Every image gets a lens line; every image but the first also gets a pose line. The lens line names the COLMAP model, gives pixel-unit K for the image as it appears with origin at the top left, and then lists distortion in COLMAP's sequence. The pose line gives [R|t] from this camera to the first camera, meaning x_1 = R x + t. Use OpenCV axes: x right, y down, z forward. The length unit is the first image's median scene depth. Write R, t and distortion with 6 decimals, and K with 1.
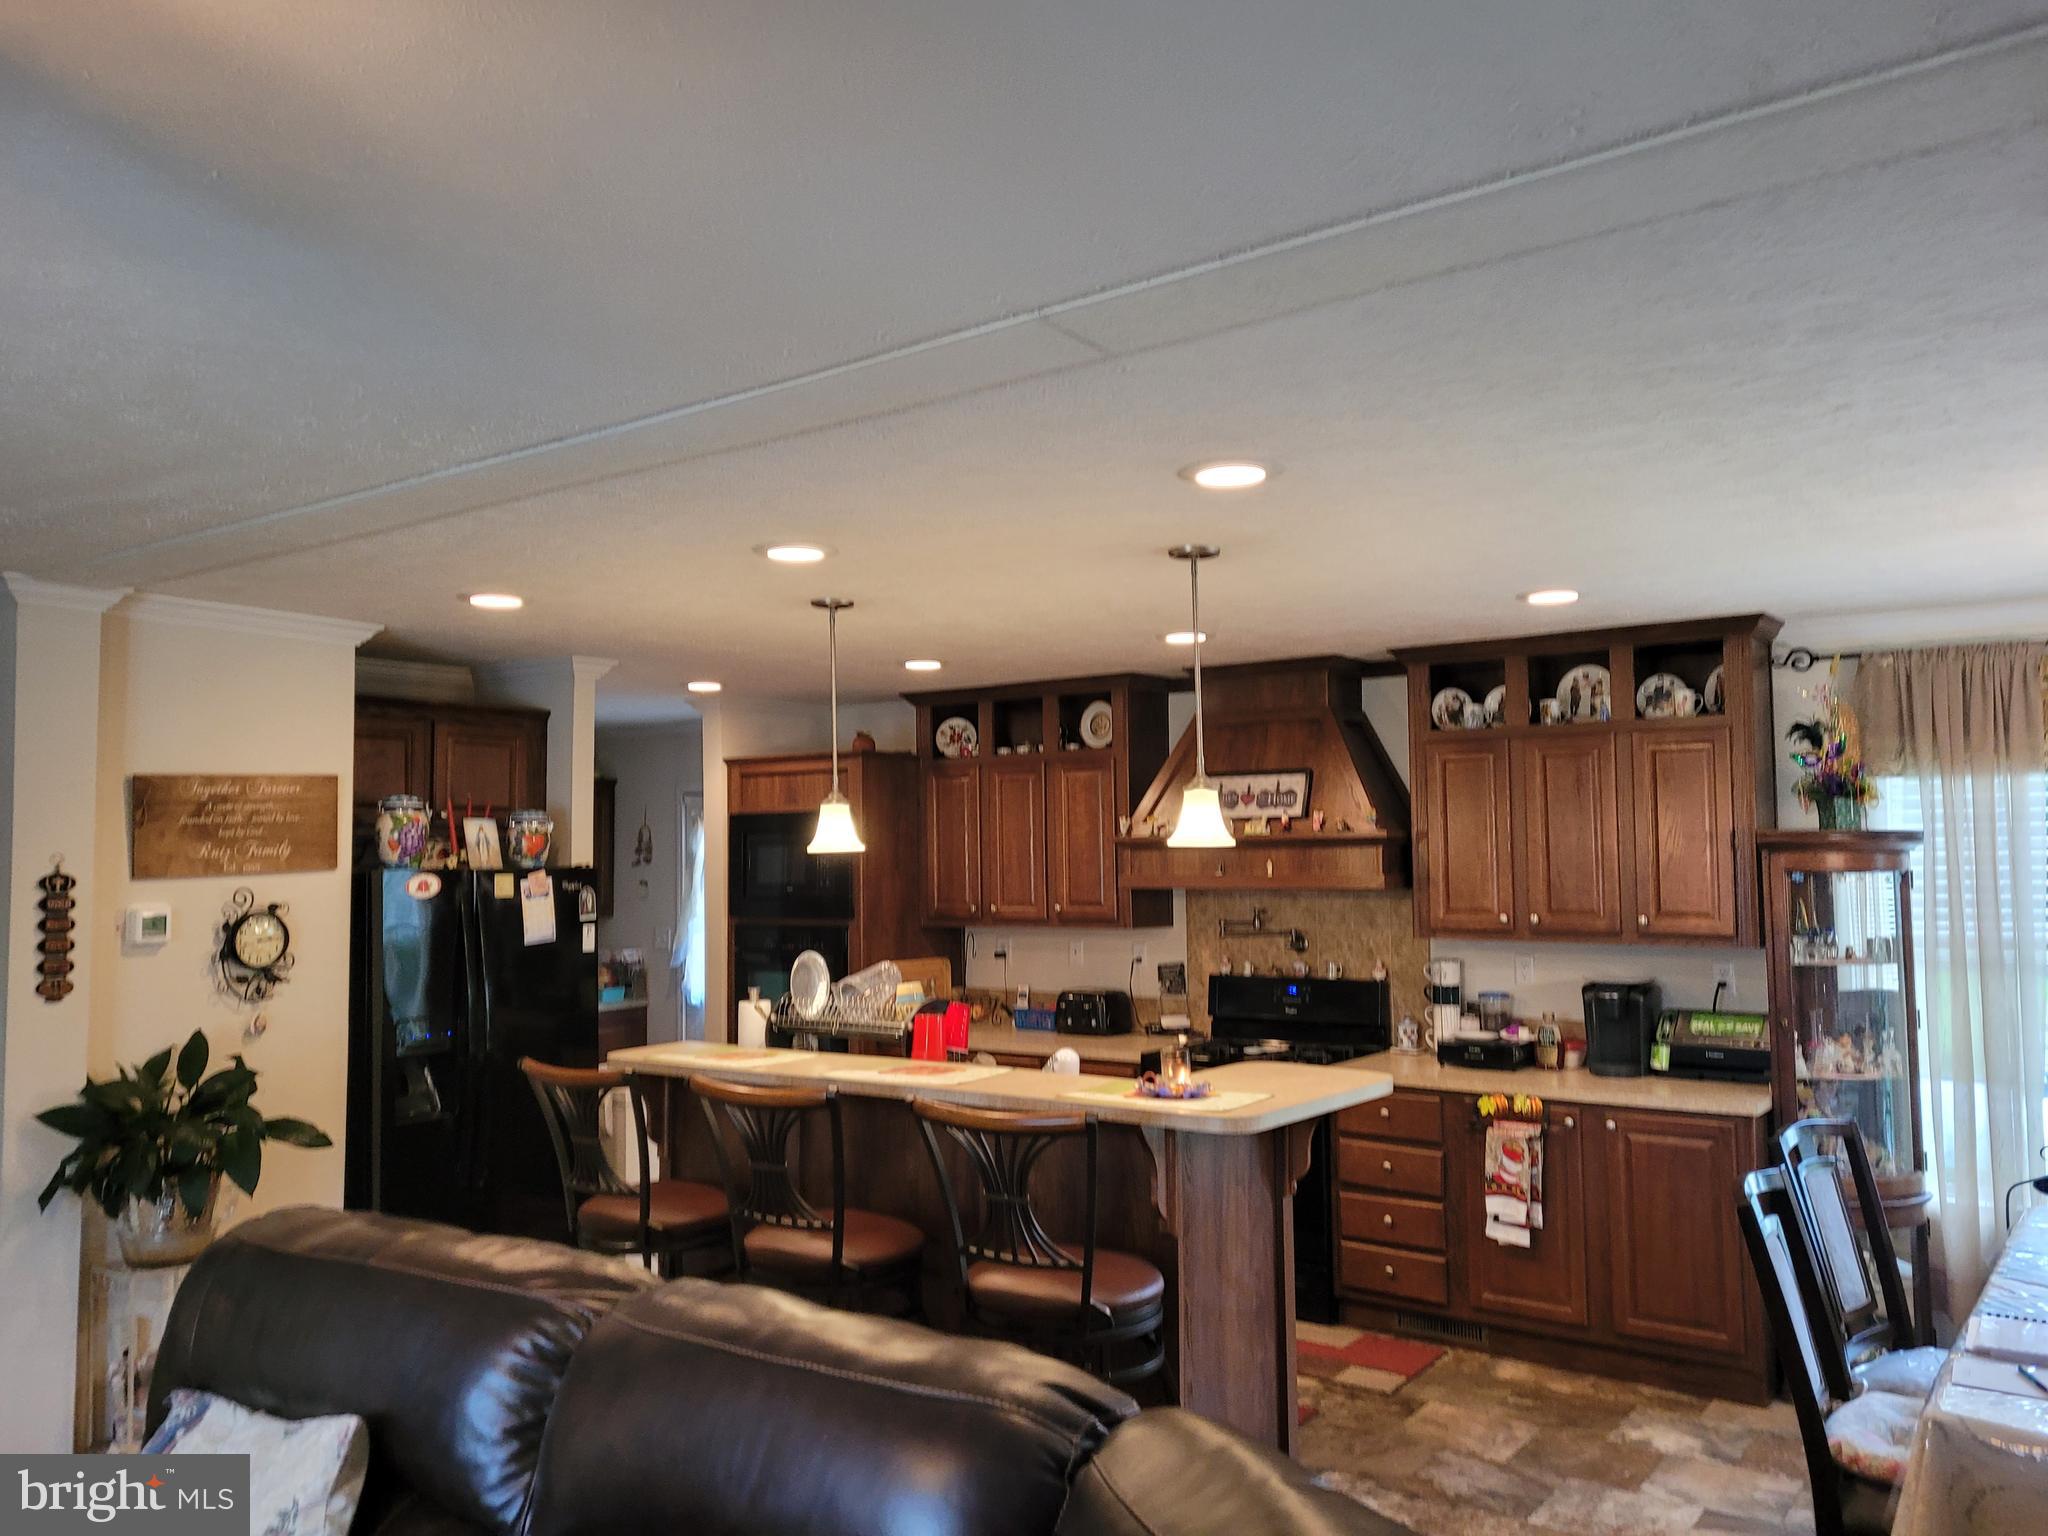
lens RADIAL K [[1556.9, 0, 1002.6], [0, 1556.9, 761.4], [0, 0, 1]] dist [0.050400, -0.005651]
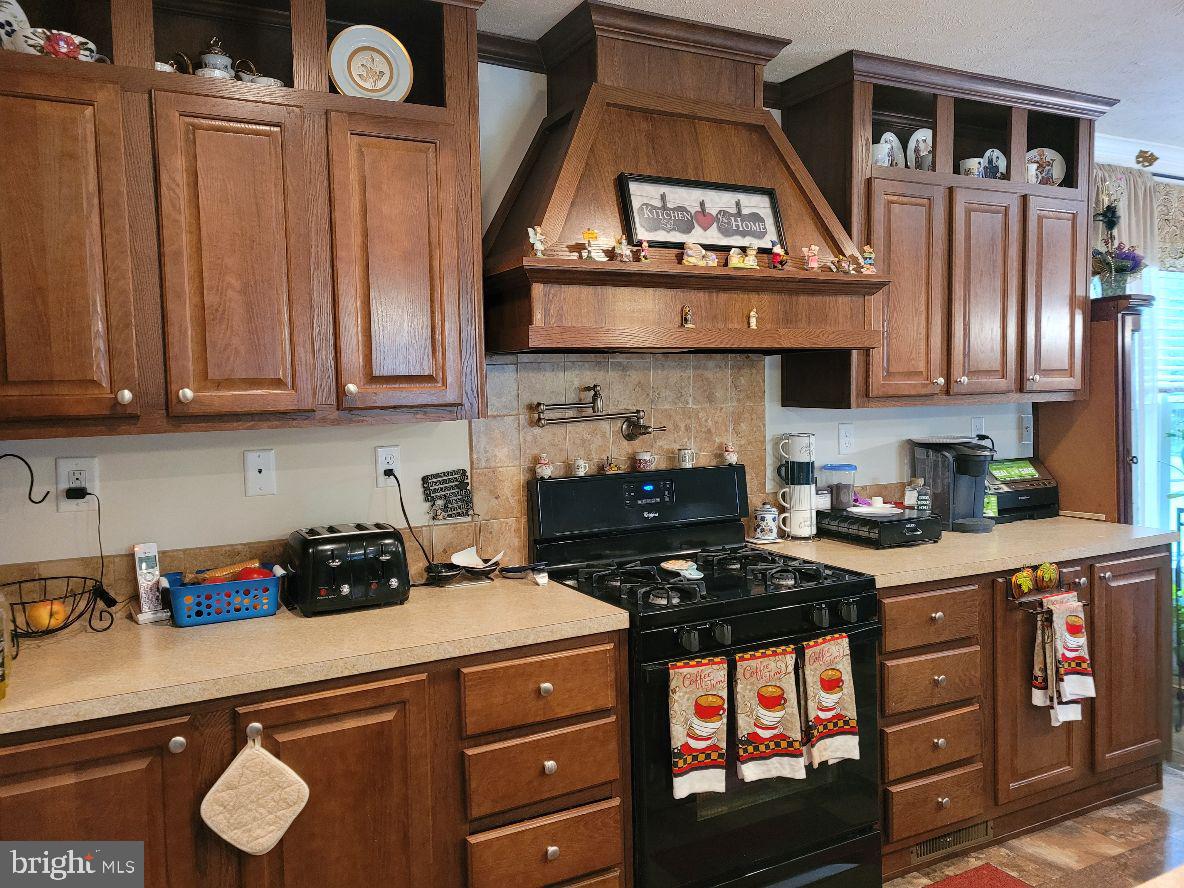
lens RADIAL K [[900.1, 0, 579.6], [0, 900.1, 440.2], [0, 0, 1]] dist [0.050400, -0.005651]
pose [[0.438054, -0.055855, 0.897212, -0.263527], [-0.042731, 0.995646, 0.082846, 0.102141], [-0.897932, -0.074630, 0.433760, 0.978612]]
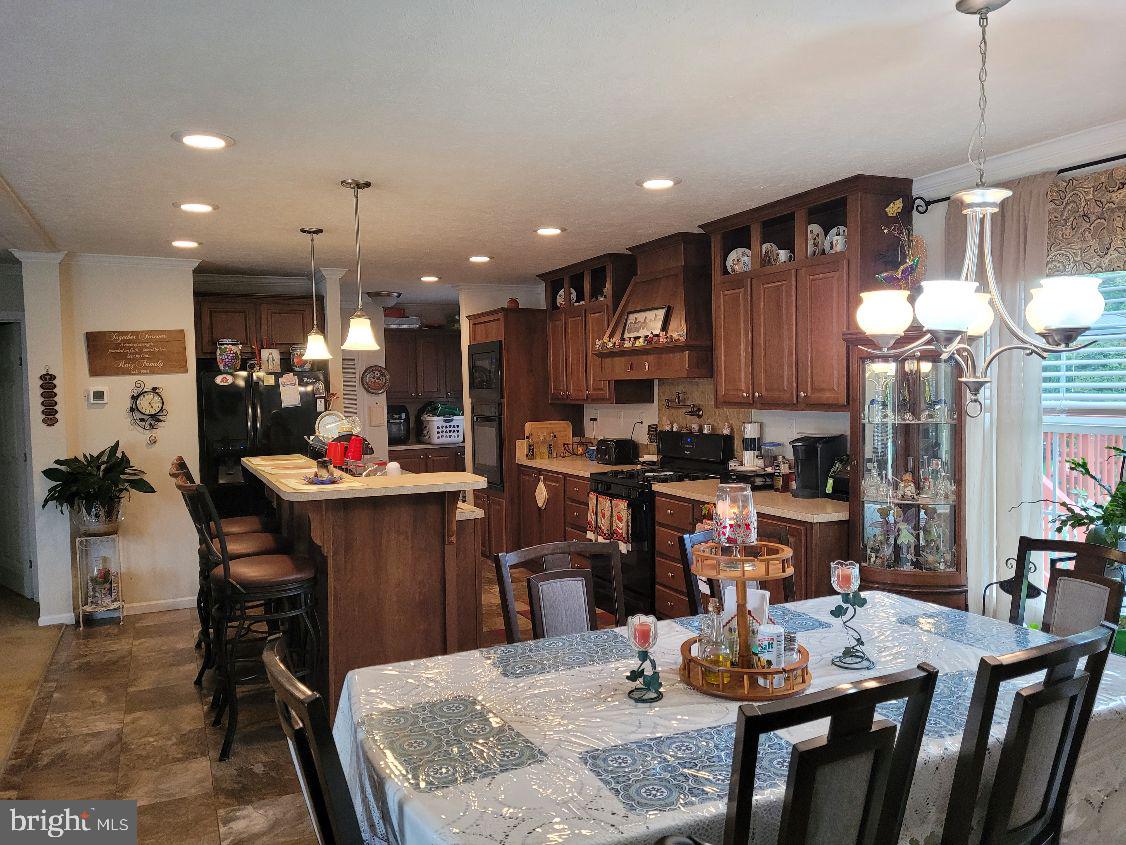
lens RADIAL K [[856.0, 0, 551.2], [0, 856.0, 418.9], [0, 0, 1]] dist [0.050400, -0.005651]
pose [[0.872846, 0.011065, -0.487870, 0.581296], [0.042775, 0.994160, 0.099076, 0.032803], [0.486117, -0.107347, 0.867276, 0.170753]]
